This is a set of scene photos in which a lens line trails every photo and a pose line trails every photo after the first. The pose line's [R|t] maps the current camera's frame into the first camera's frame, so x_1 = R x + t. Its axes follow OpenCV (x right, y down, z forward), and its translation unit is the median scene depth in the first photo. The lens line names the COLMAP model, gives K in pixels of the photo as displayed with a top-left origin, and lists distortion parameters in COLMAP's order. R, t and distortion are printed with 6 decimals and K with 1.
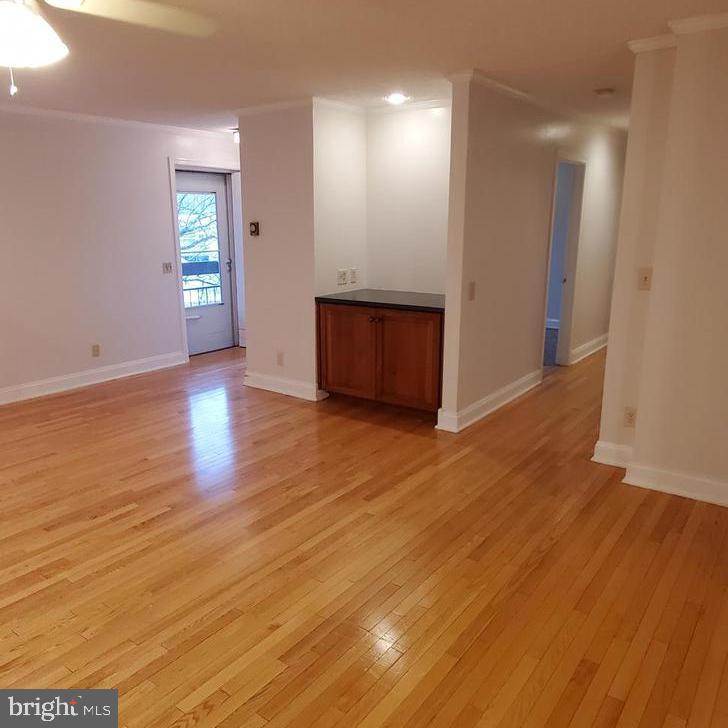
lens RADIAL K [[608.4, 0, 338.9], [0, 608.4, 372.8], [0, 0, 1]] dist [0.006927, 0.003057]
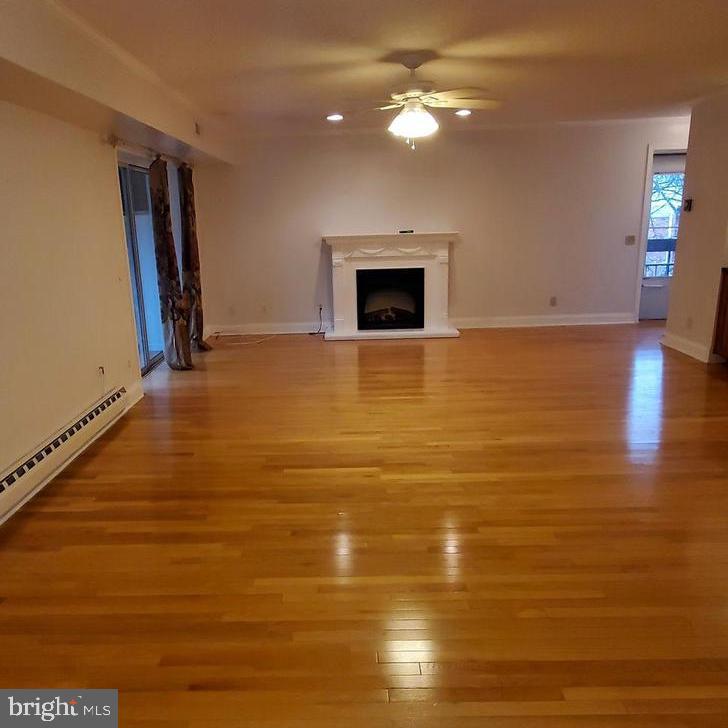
lens RADIAL K [[608.4, 0, 338.9], [0, 608.4, 372.8], [0, 0, 1]] dist [0.006927, 0.003057]
pose [[0.605190, 0.189032, -0.773312, 0.391743], [-0.165747, 0.980031, 0.109850, 0.050022], [0.778635, 0.061694, 0.624436, -0.186827]]
